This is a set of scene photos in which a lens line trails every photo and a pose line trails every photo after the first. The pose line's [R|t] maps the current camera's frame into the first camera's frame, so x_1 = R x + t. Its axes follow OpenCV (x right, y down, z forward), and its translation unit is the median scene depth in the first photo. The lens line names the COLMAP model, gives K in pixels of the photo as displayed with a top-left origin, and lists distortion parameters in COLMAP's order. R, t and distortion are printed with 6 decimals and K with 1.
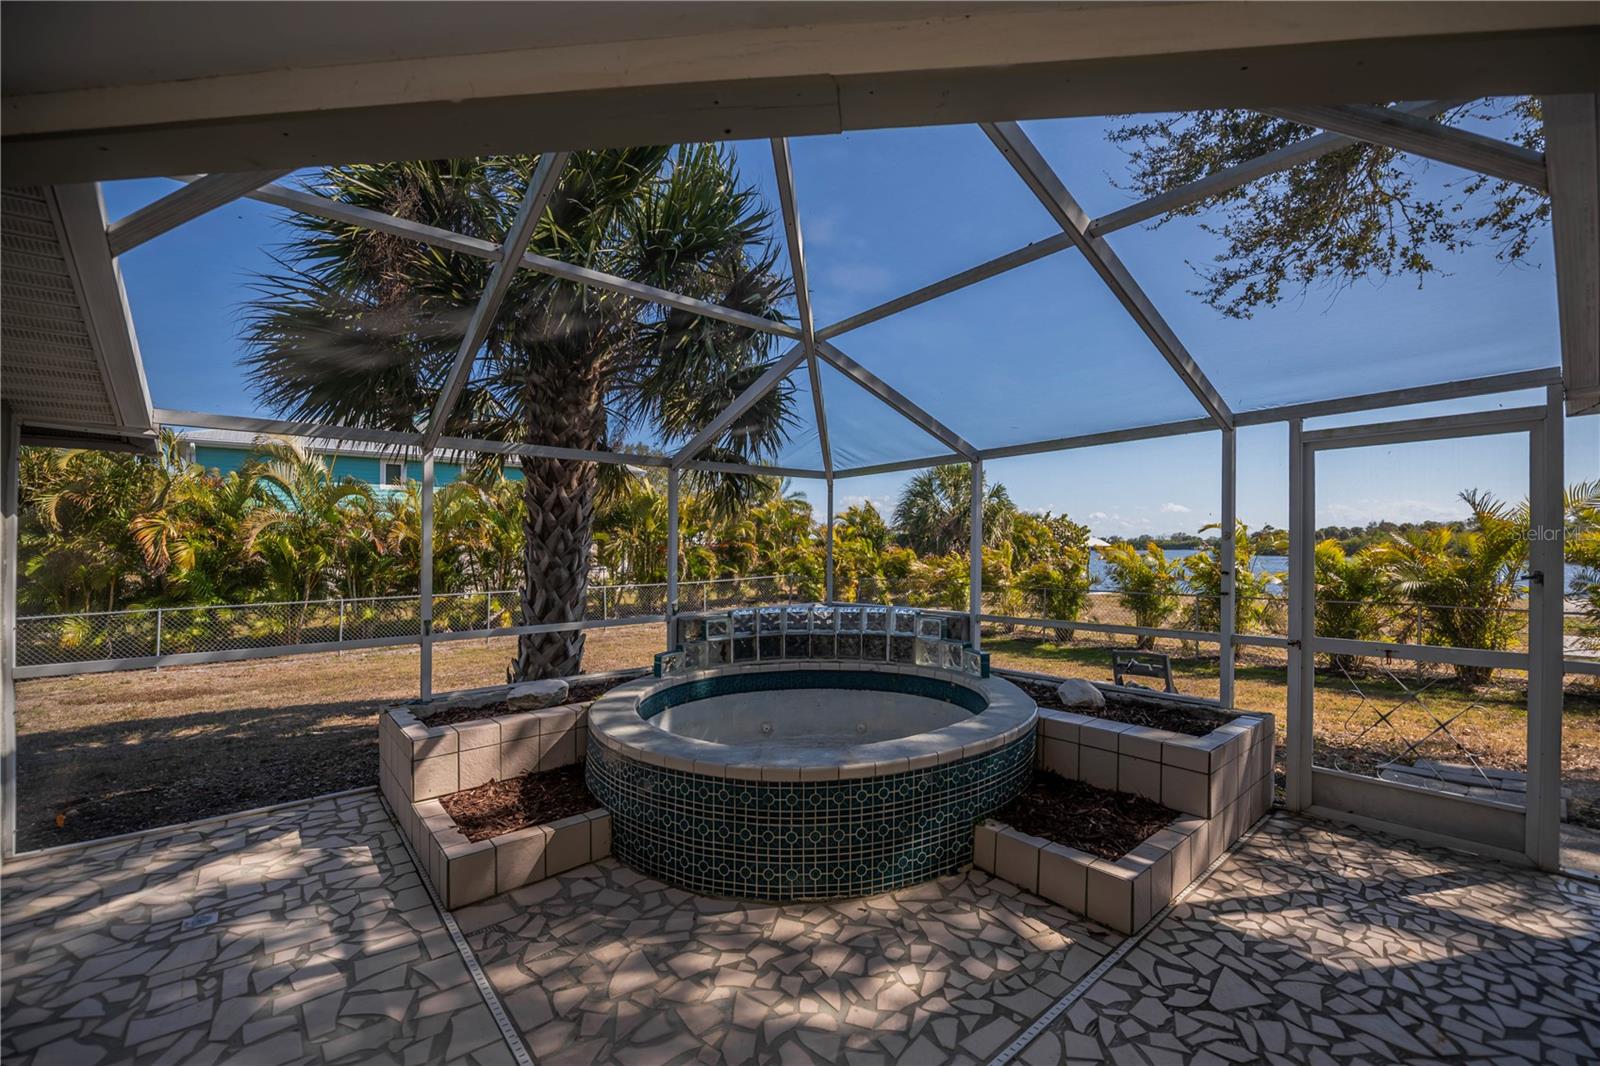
lens RADIAL K [[636.3, 0, 801.1], [0, 636.3, 548.5], [0, 0, 1]] dist [-0.016398, -0.000788]
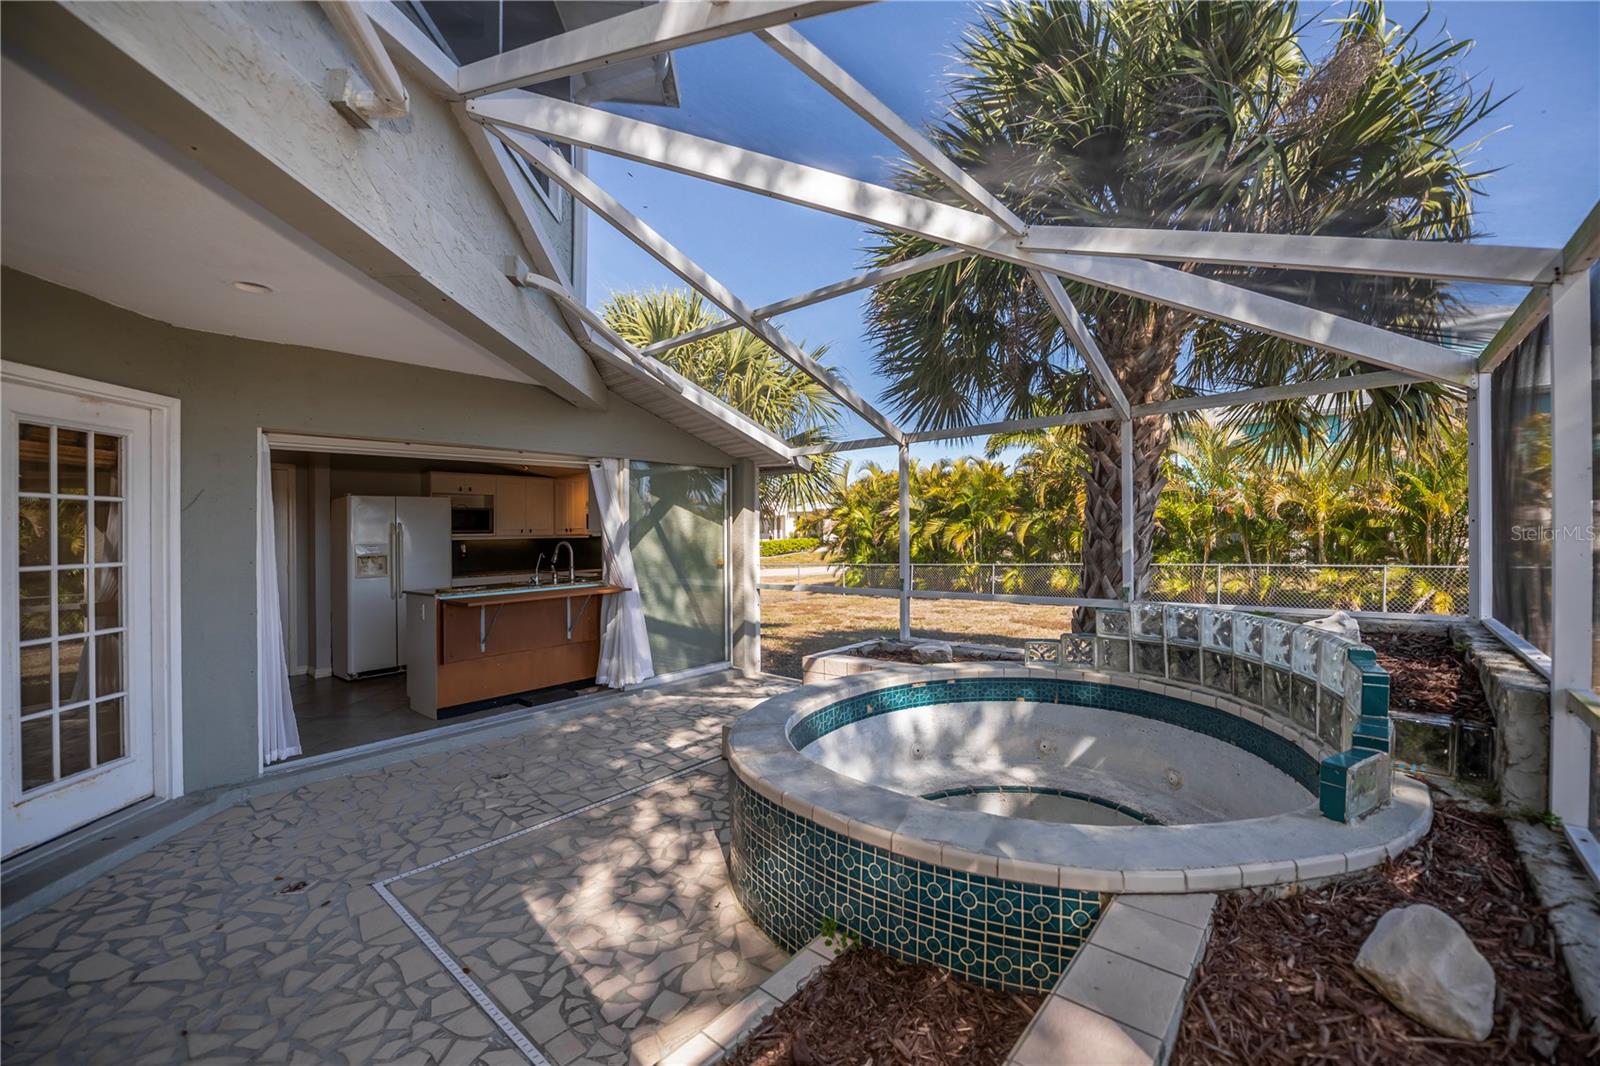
lens RADIAL K [[636.3, 0, 801.6], [0, 636.3, 525.2], [0, 0, 1]] dist [-0.016398, -0.000788]
pose [[0.170063, -0.002638, -0.985430, 0.783844], [0.023228, 0.999729, 0.001332, -0.003536], [0.985159, -0.023116, 0.170079, 0.693004]]
